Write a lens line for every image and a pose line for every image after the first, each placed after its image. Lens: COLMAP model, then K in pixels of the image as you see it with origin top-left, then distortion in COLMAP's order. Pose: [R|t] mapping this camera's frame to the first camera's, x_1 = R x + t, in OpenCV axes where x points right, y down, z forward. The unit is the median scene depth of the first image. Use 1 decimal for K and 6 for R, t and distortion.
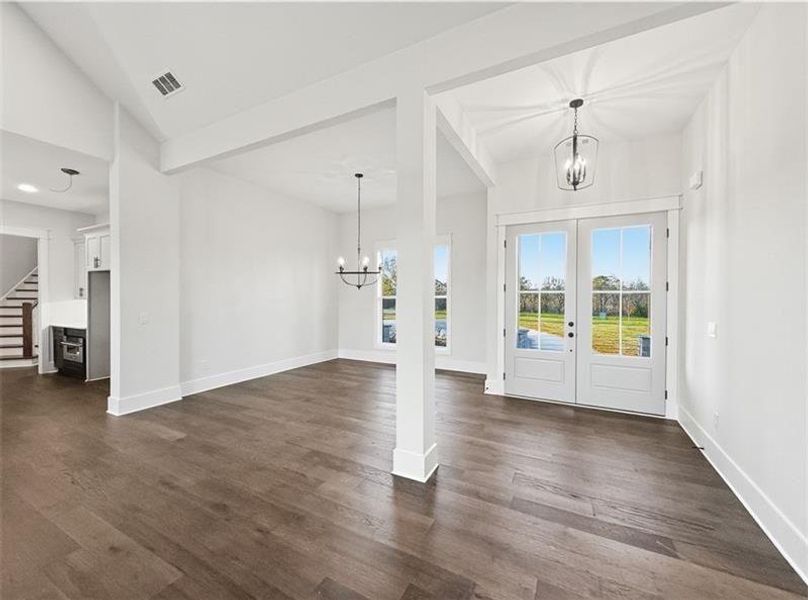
lens RADIAL K [[333.4, 0, 403.2], [0, 333.4, 301.0], [0, 0, 1]] dist [-0.000977, -0.000021]
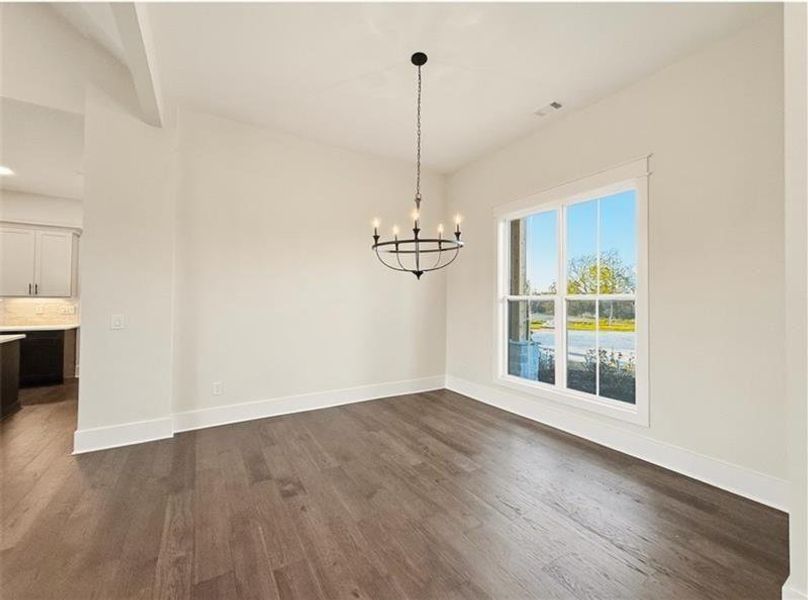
lens RADIAL K [[333.4, 0, 404.8], [0, 333.4, 298.2], [0, 0, 1]] dist [-0.000977, -0.000021]
pose [[0.865426, 0.000664, -0.501037, 0.106488], [-0.013128, 0.999686, -0.021352, 0.006058], [0.500865, 0.025057, 0.865163, 0.547813]]
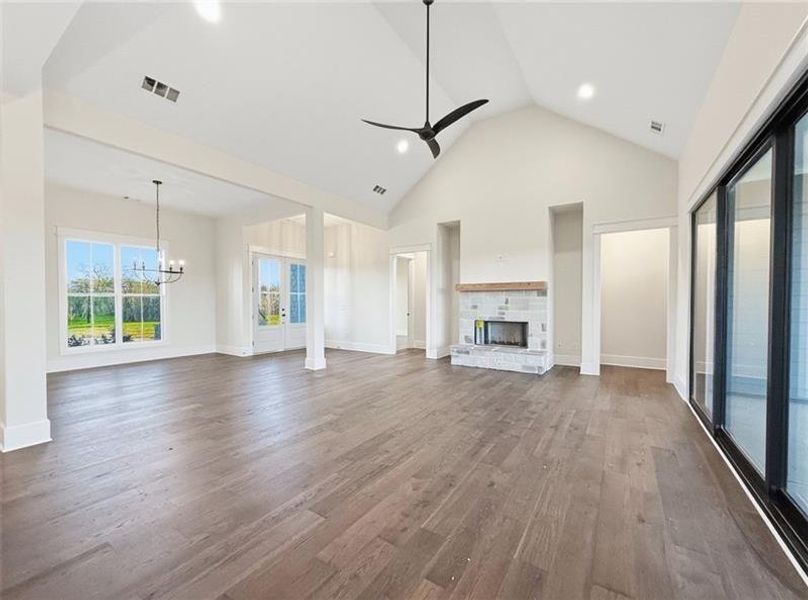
lens RADIAL K [[333.4, 0, 404.8], [0, 333.4, 303.0], [0, 0, 1]] dist [-0.000977, -0.000021]
pose [[0.089680, -0.005120, 0.995957, -1.144658], [0.014508, 0.999887, 0.003834, 0.027487], [-0.995865, 0.014105, 0.089744, 0.095995]]
